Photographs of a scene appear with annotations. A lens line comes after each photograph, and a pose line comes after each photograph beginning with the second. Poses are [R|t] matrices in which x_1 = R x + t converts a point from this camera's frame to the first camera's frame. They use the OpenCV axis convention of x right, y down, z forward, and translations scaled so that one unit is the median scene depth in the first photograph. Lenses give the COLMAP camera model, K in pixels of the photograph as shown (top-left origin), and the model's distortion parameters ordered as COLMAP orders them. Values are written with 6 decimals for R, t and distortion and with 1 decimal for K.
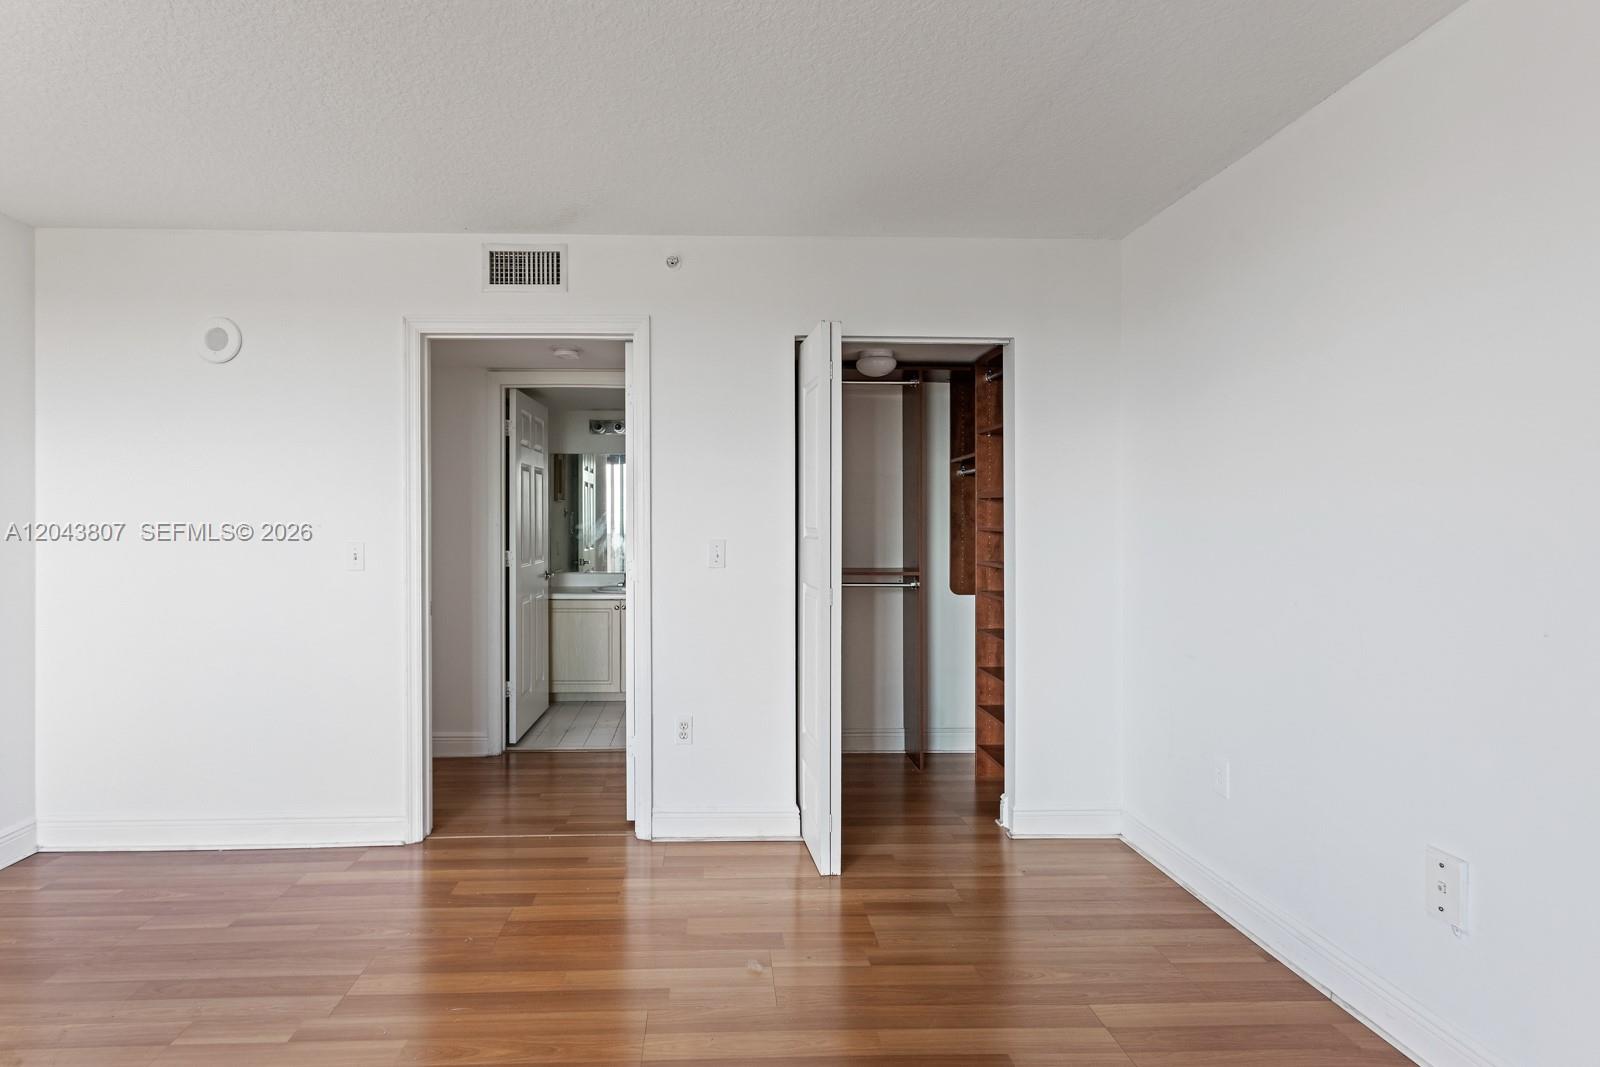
lens RADIAL K [[799.6, 0, 789.6], [0, 799.6, 527.6], [0, 0, 1]] dist [-0.000218, -0.000552]
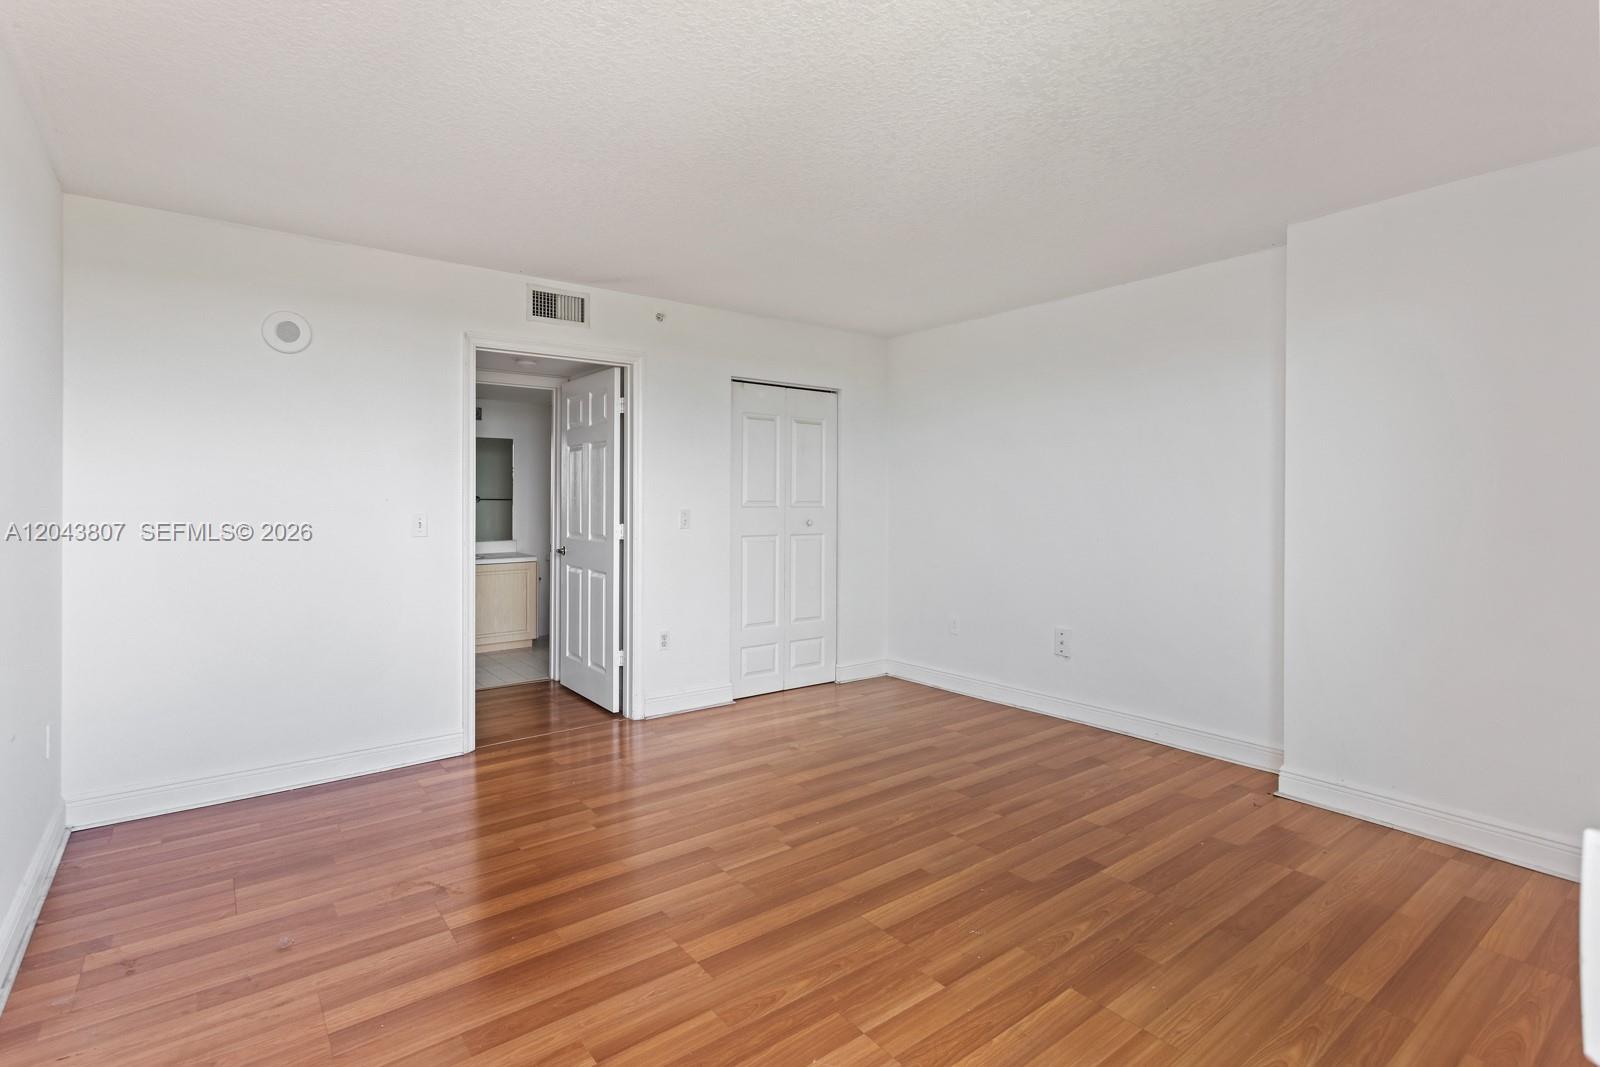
lens RADIAL K [[799.6, 0, 789.6], [0, 799.6, 527.6], [0, 0, 1]] dist [-0.000218, -0.000552]
pose [[0.809666, -0.019413, 0.586570, -0.808171], [-0.001641, 0.999374, 0.035340, -0.004589], [-0.586889, -0.029576, 0.809127, -0.314400]]
